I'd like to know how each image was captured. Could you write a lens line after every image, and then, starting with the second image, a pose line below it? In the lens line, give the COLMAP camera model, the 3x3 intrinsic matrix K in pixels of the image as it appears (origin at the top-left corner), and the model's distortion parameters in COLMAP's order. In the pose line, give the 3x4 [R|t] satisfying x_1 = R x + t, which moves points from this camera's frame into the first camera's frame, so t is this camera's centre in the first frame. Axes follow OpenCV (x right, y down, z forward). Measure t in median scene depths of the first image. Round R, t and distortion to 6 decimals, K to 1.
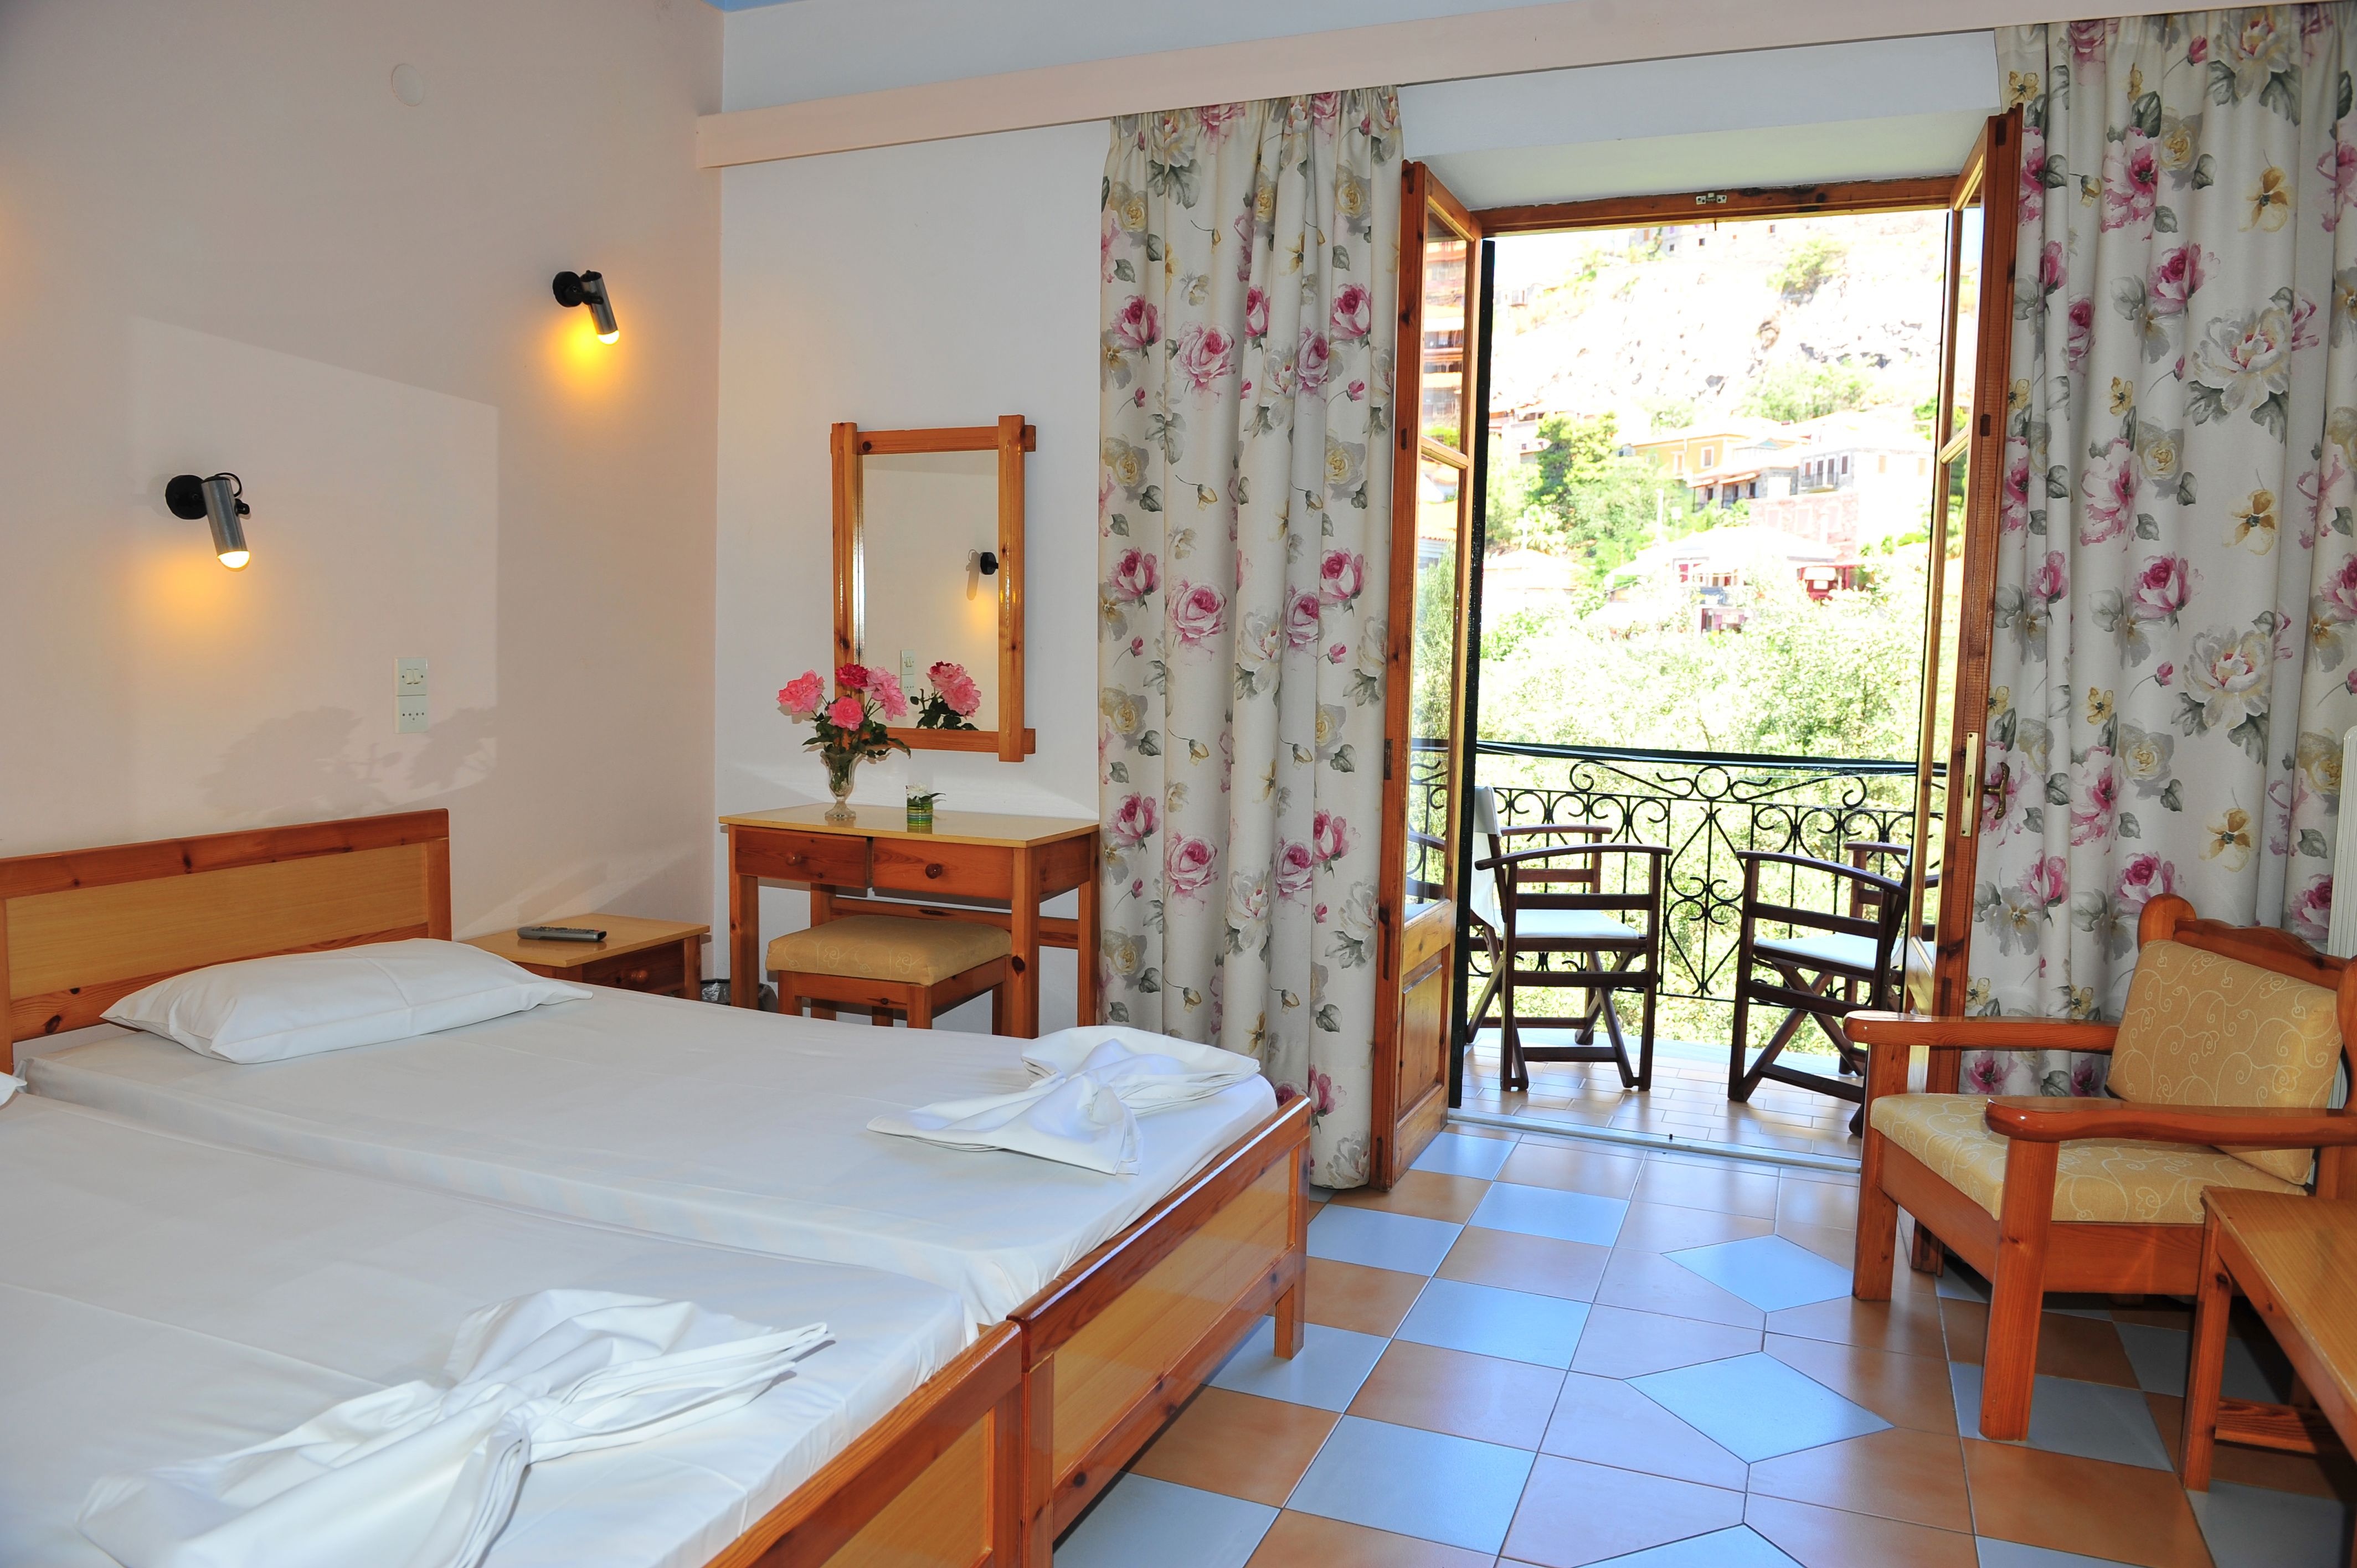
lens RADIAL K [[1582.6, 0, 1173.1], [0, 1582.6, 790.2], [0, 0, 1]] dist [-0.044852, -0.007336]
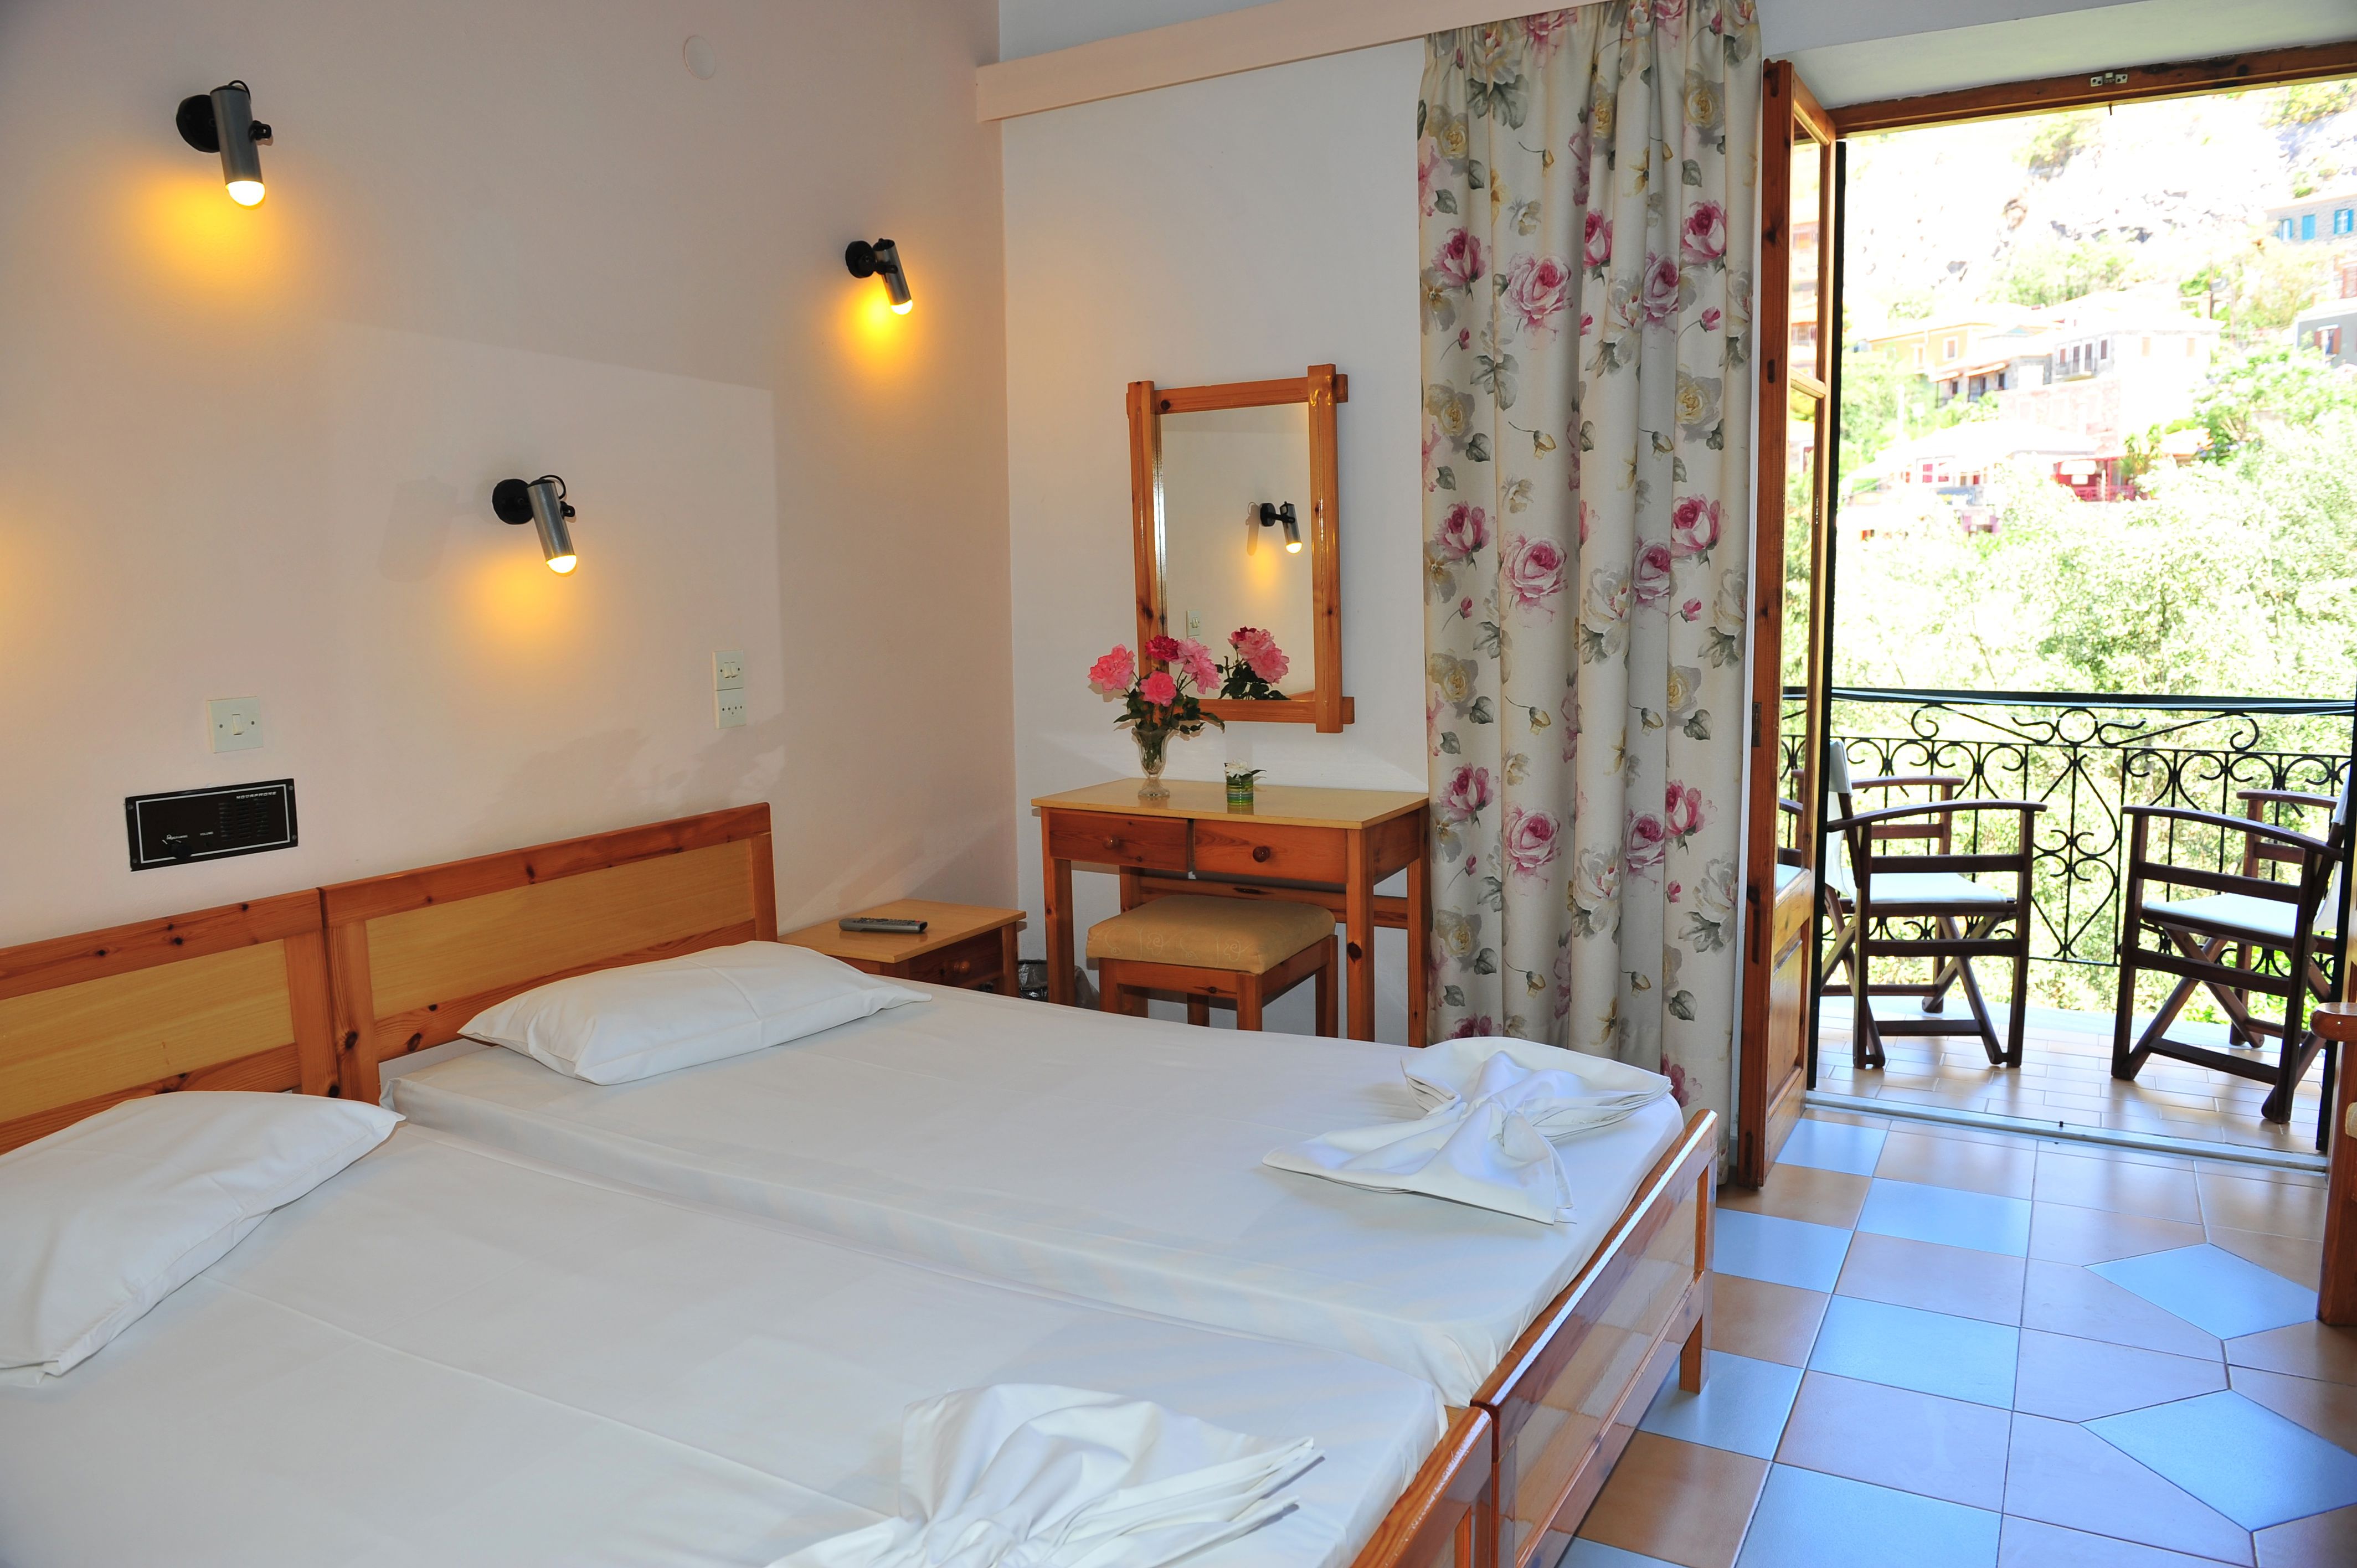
lens RADIAL K [[1582.6, 0, 1181.1], [0, 1582.6, 786.9], [0, 0, 1]] dist [-0.044852, -0.007336]
pose [[0.990909, -0.023437, -0.132479, -0.069845], [0.029010, 0.998767, 0.040292, -0.028228], [0.131371, -0.043769, 0.990367, 0.050703]]
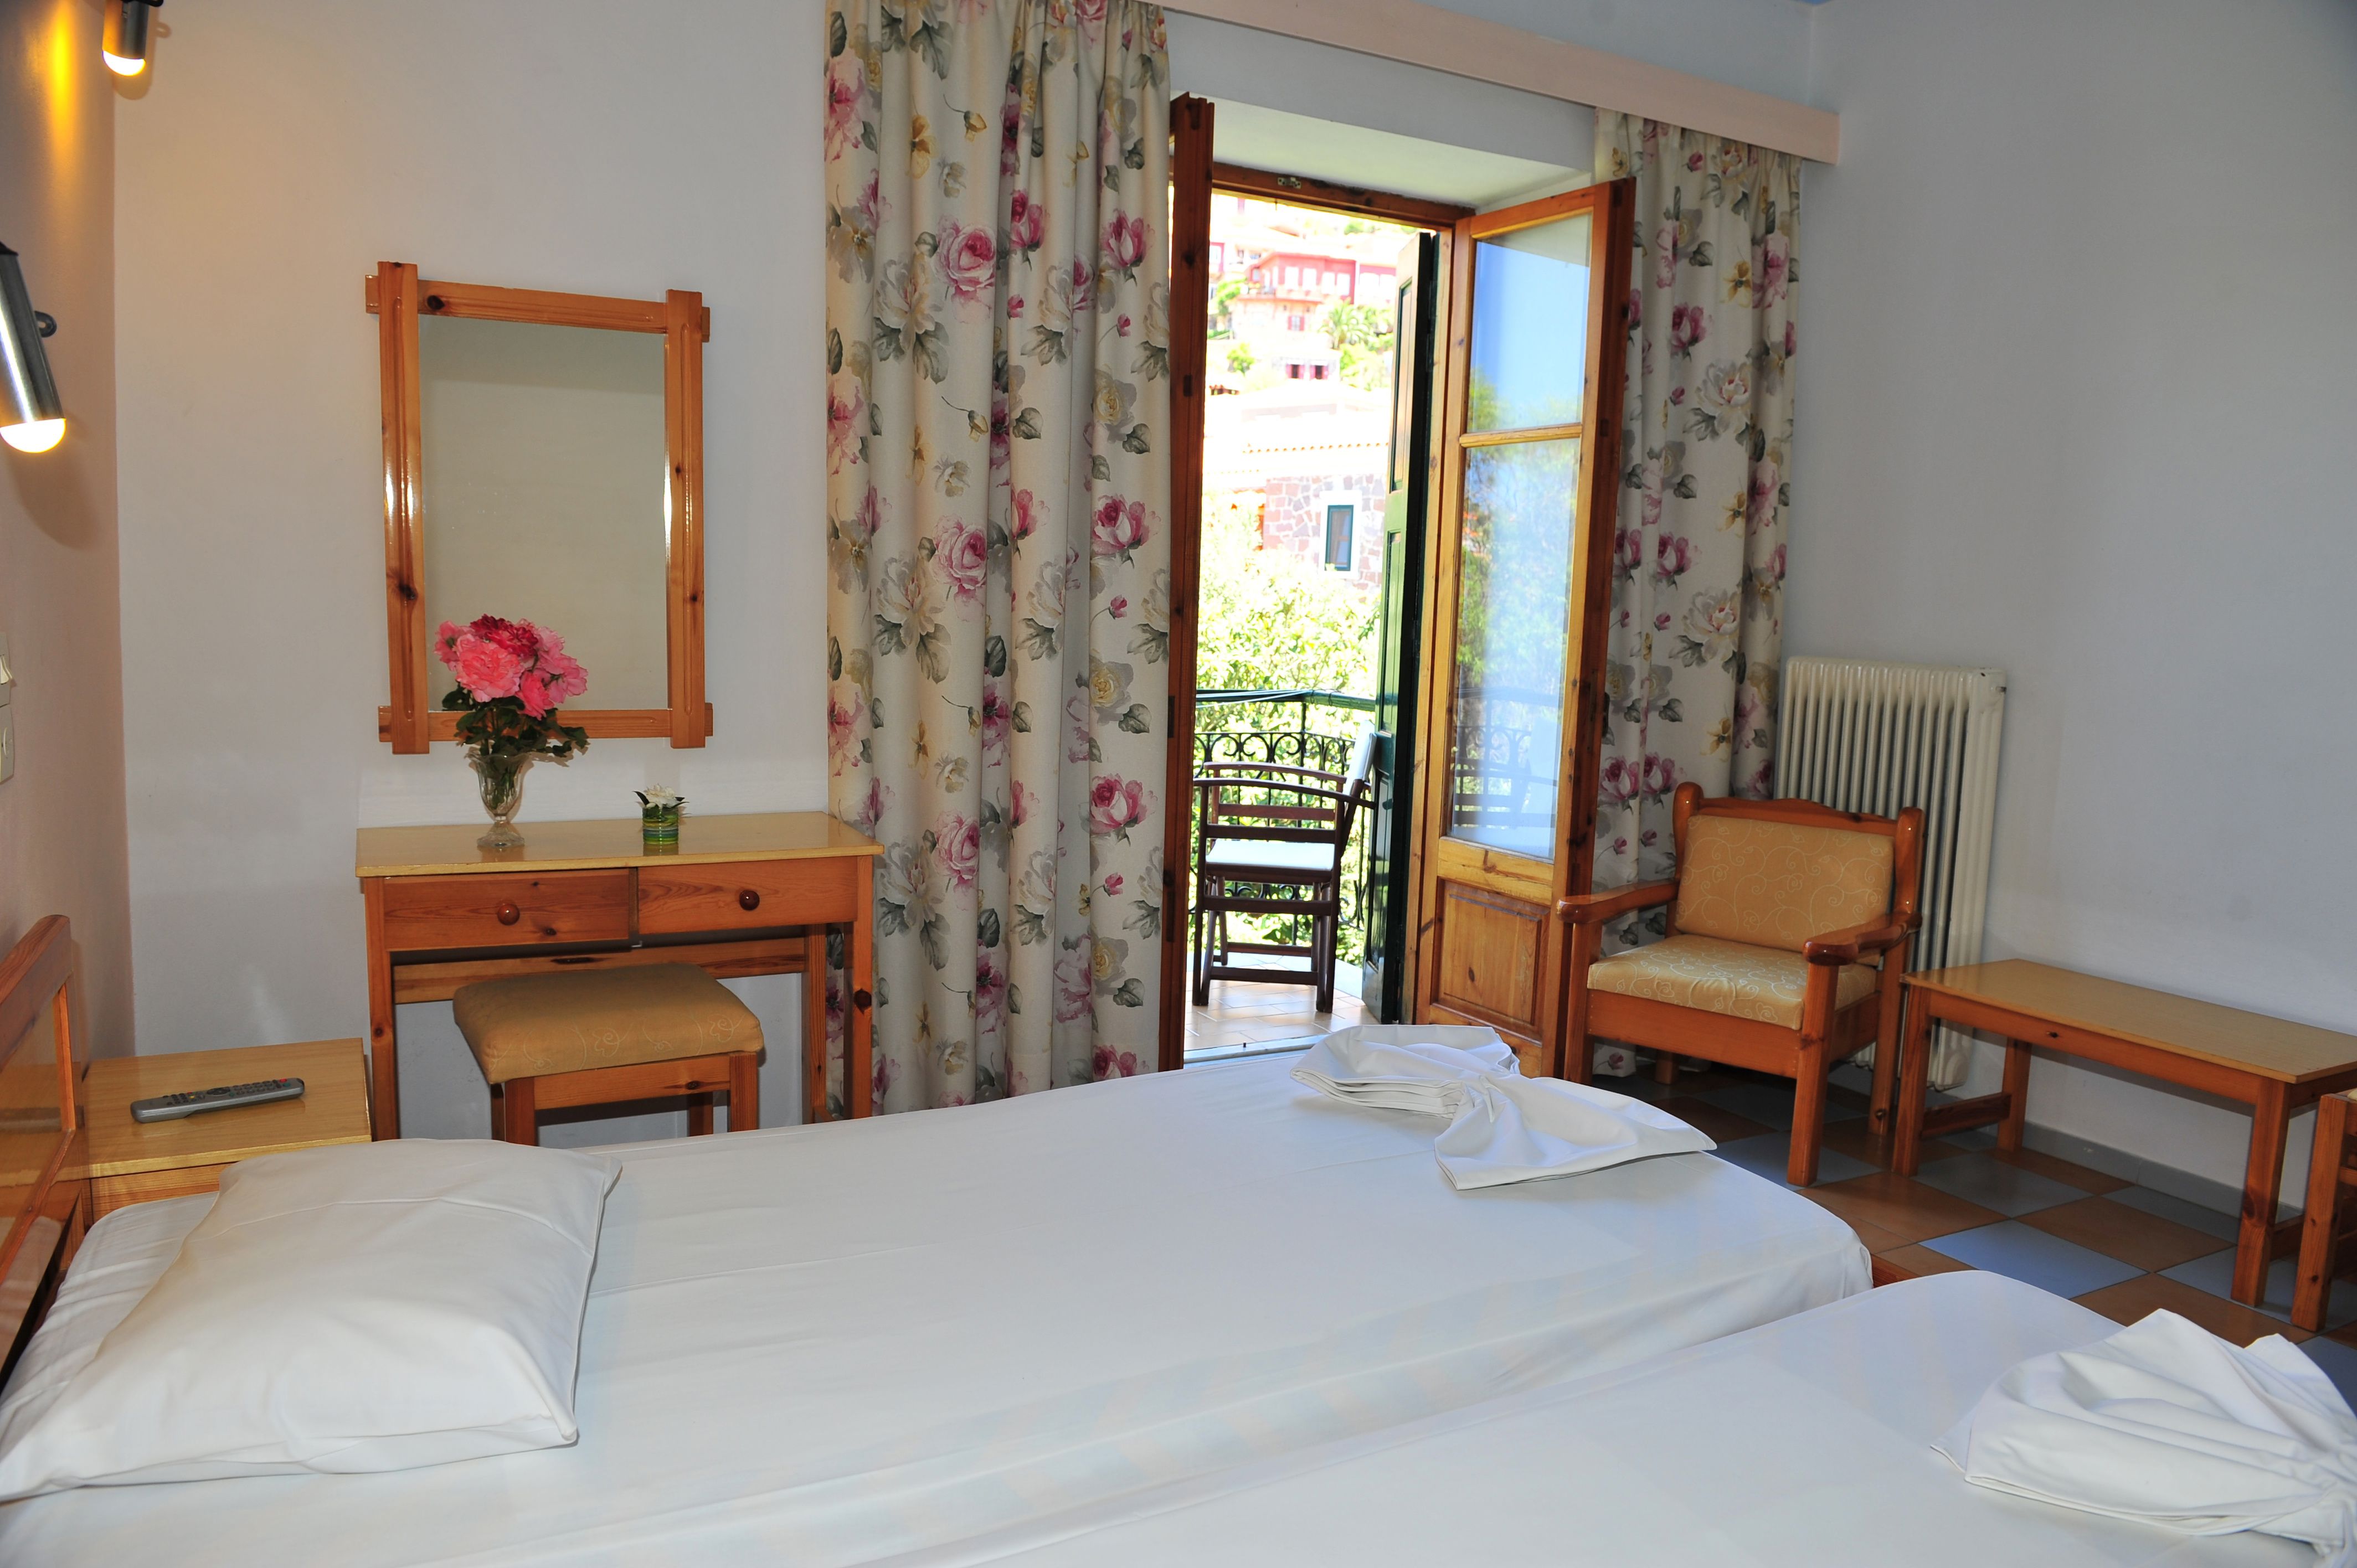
lens RADIAL K [[1582.6, 0, 1183.0], [0, 1582.6, 791.4], [0, 0, 1]] dist [-0.044852, -0.007336]
pose [[0.644736, -0.094570, 0.758532, -0.566703], [0.054559, 0.995480, 0.077737, -0.046272], [-0.762455, -0.008735, 0.646982, 0.345019]]
